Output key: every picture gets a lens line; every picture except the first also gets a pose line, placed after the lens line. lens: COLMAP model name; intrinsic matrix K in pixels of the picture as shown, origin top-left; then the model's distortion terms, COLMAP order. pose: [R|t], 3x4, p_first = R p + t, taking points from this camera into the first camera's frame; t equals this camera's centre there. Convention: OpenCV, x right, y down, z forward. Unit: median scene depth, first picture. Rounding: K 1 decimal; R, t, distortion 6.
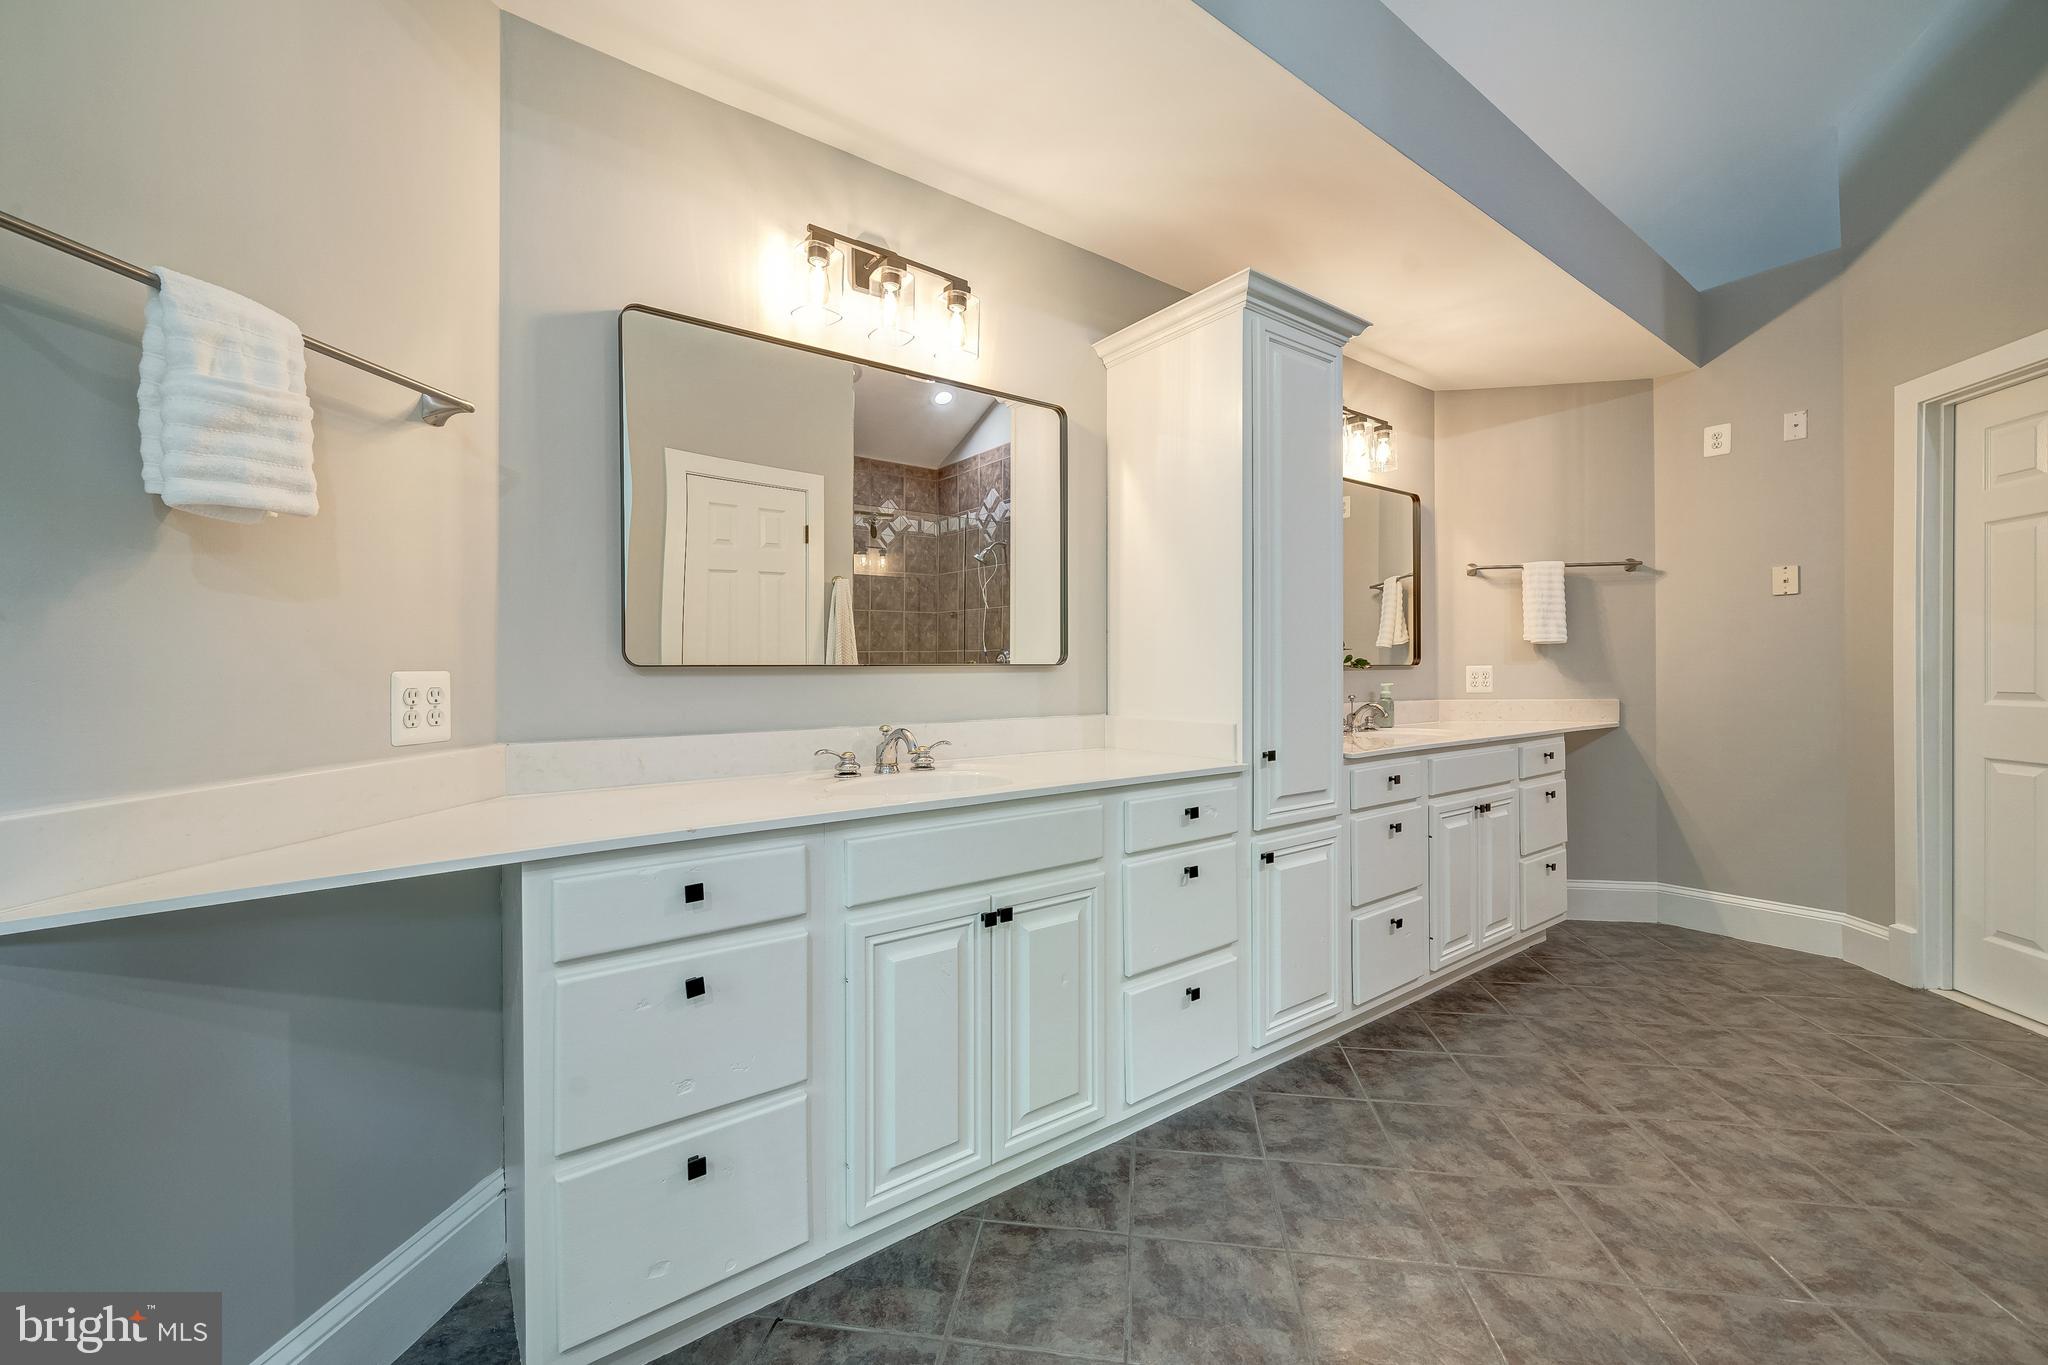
lens RADIAL K [[805.1, 0, 1022.0], [0, 805.1, 678.4], [0, 0, 1]] dist [-0.004299, 0.000136]
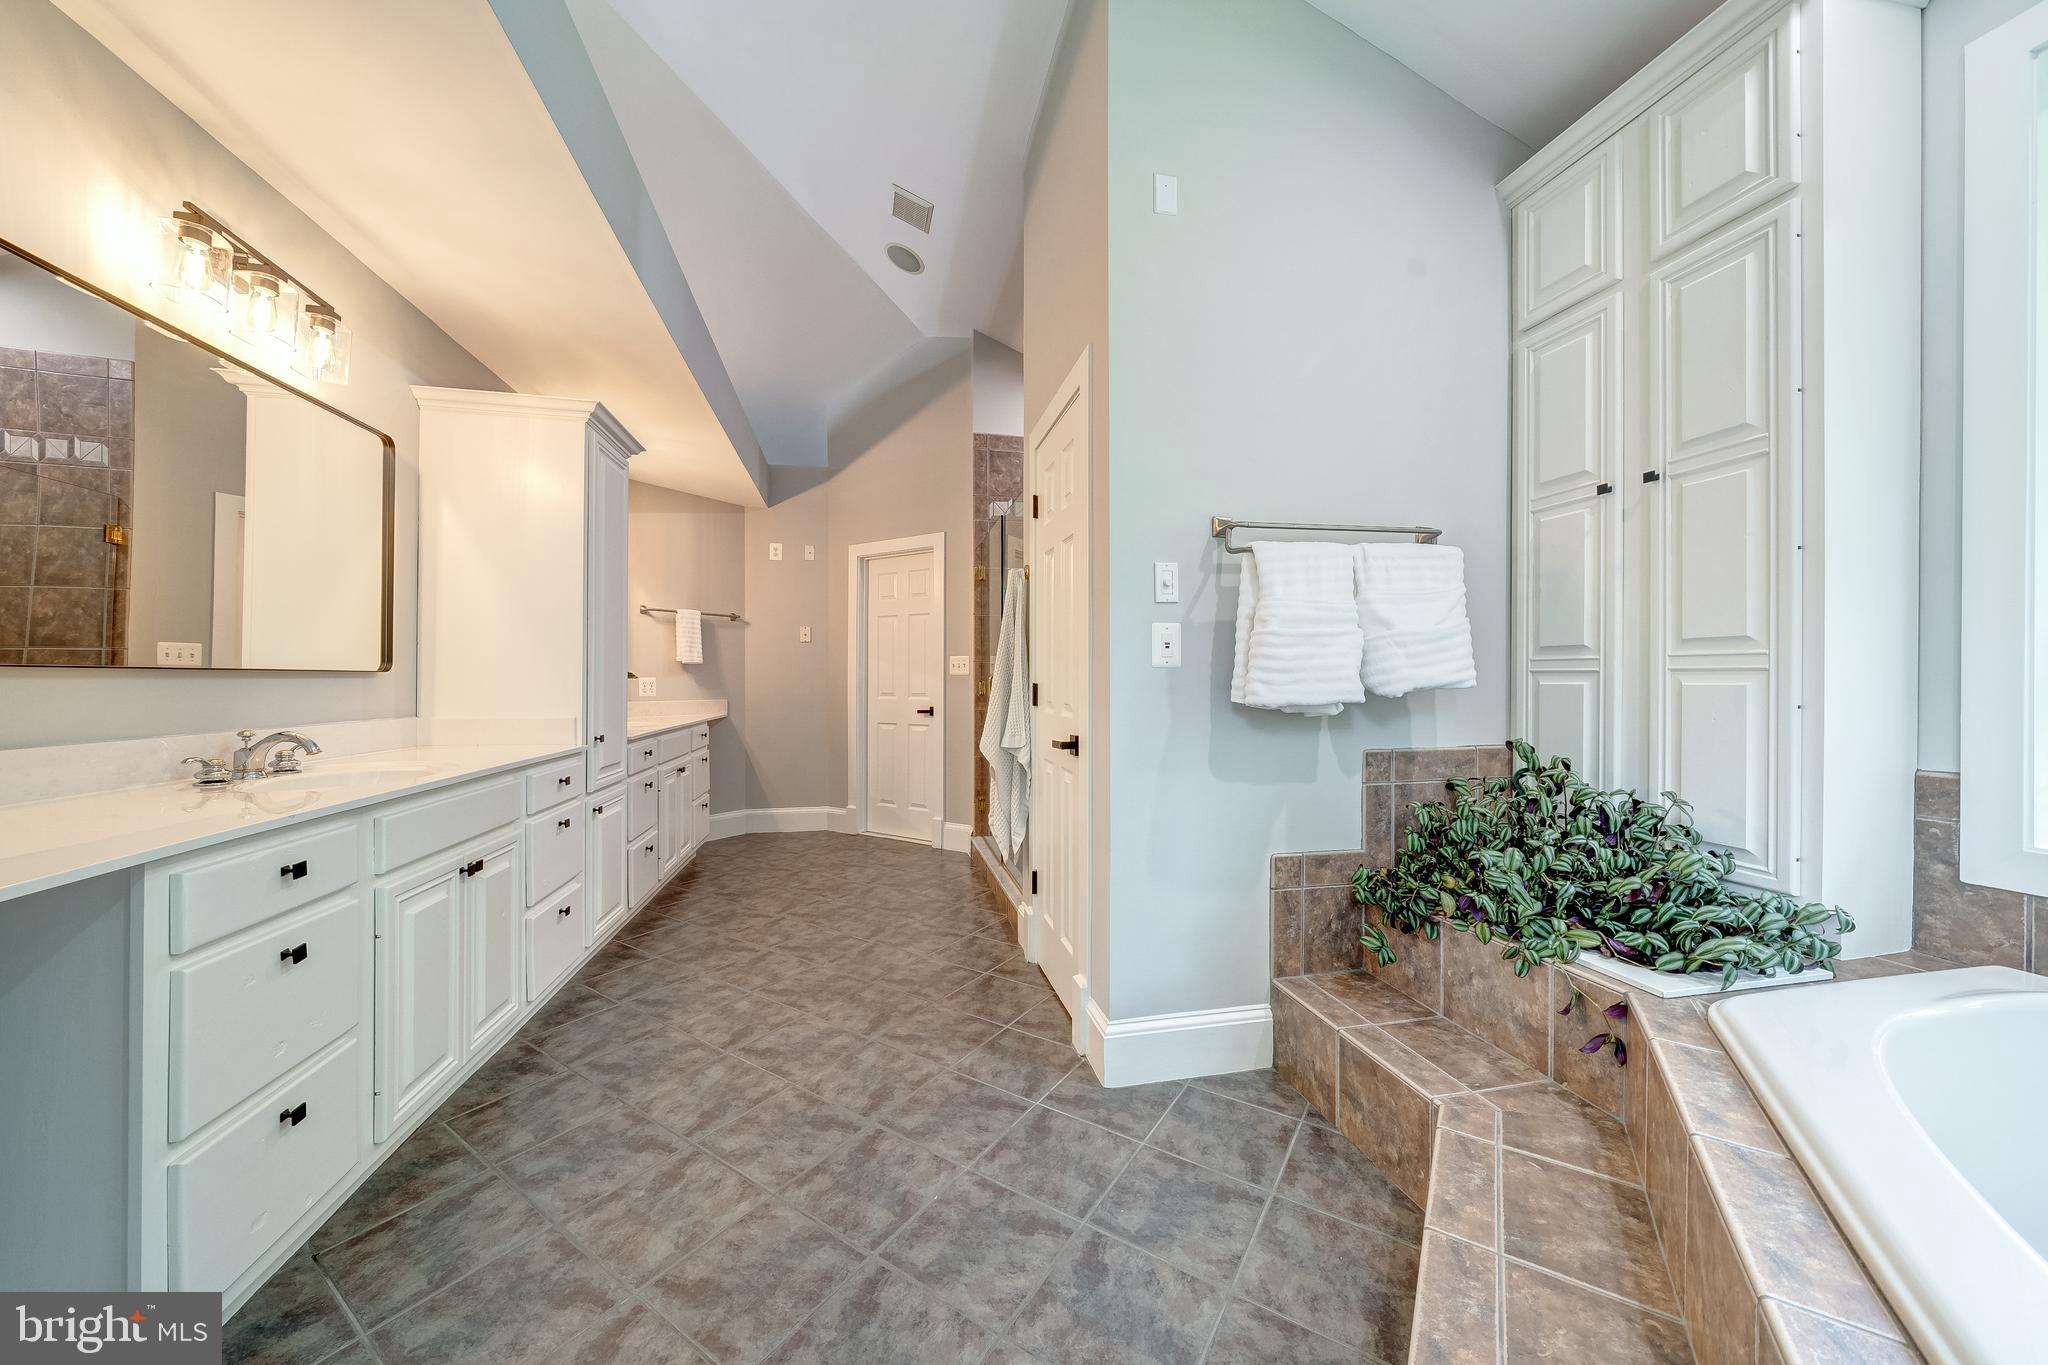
lens RADIAL K [[714.0, 0, 1017.8], [0, 714.0, 680.2], [0, 0, 1]] dist [0.000321, 0.000138]
pose [[0.410218, 0.011362, 0.911917, -0.477481], [-0.001003, 0.999927, -0.012007, 0.005101], [-0.911987, 0.004011, 0.410200, -0.177861]]
